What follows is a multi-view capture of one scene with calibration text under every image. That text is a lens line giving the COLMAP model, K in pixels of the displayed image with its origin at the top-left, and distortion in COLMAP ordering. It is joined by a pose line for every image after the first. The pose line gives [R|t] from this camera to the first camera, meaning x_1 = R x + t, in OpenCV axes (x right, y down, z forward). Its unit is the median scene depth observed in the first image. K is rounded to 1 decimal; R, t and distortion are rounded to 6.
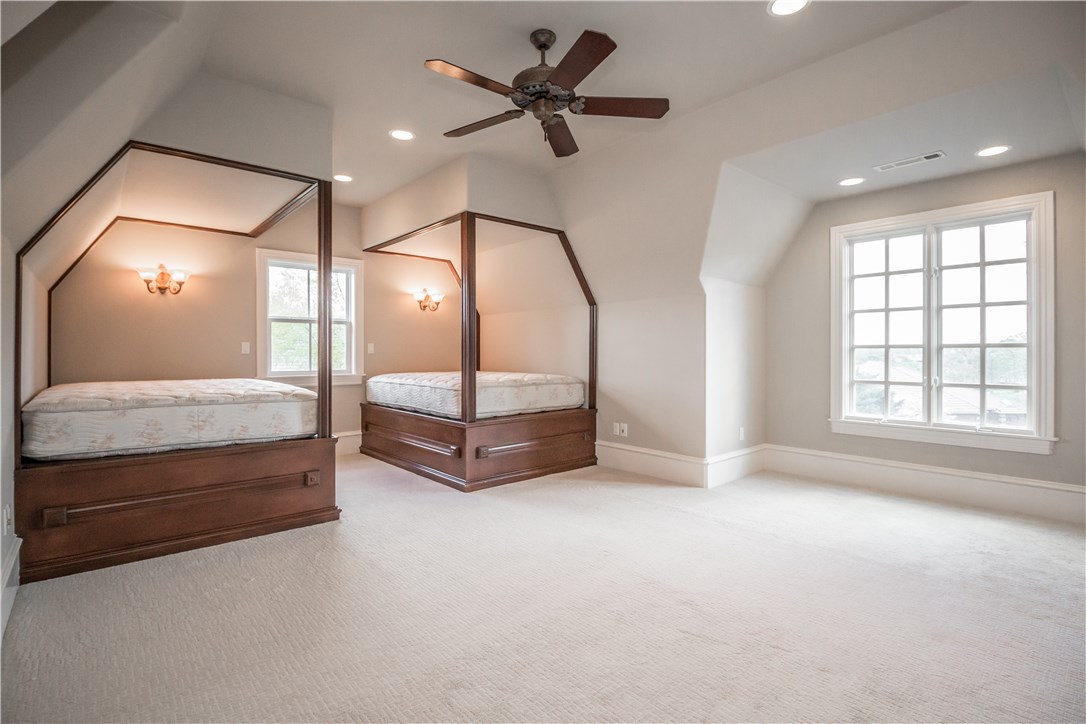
lens RADIAL K [[511.4, 0, 542.5], [0, 511.4, 356.4], [0, 0, 1]] dist [-0.004049, -0.000361]
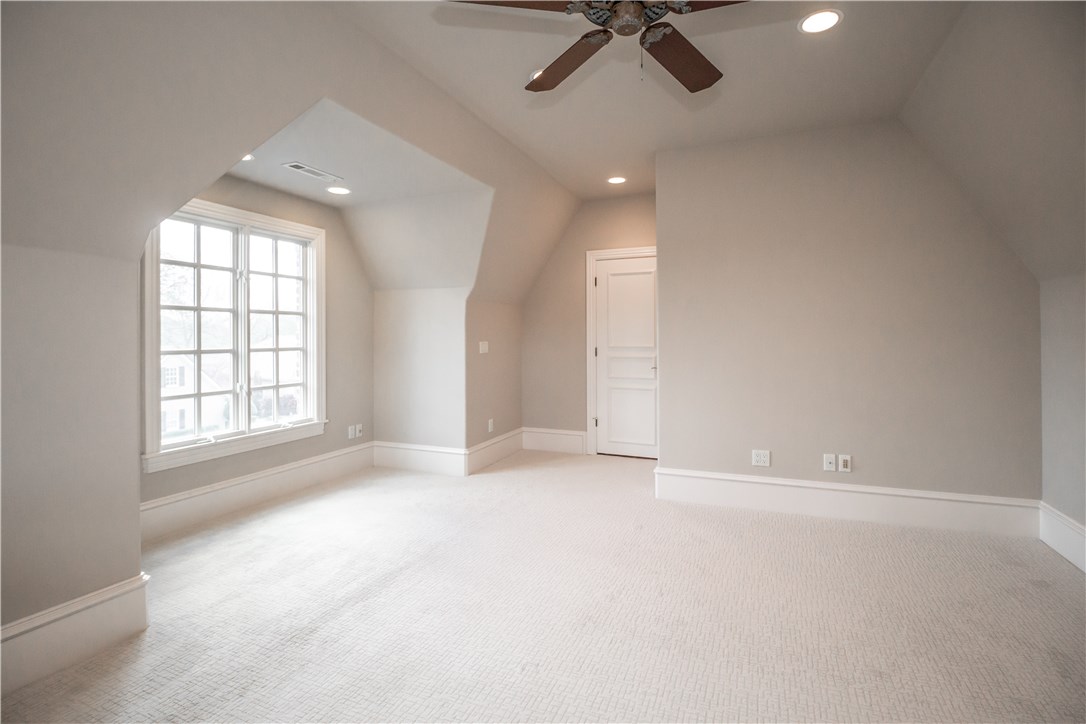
lens RADIAL K [[511.4, 0, 543.9], [0, 511.4, 334.9], [0, 0, 1]] dist [-0.004049, -0.000361]
pose [[-0.411632, 0.001300, 0.911349, -0.364945], [0.005772, 0.999983, 0.001180, -0.049172], [-0.911332, 0.005746, -0.411632, 0.902178]]
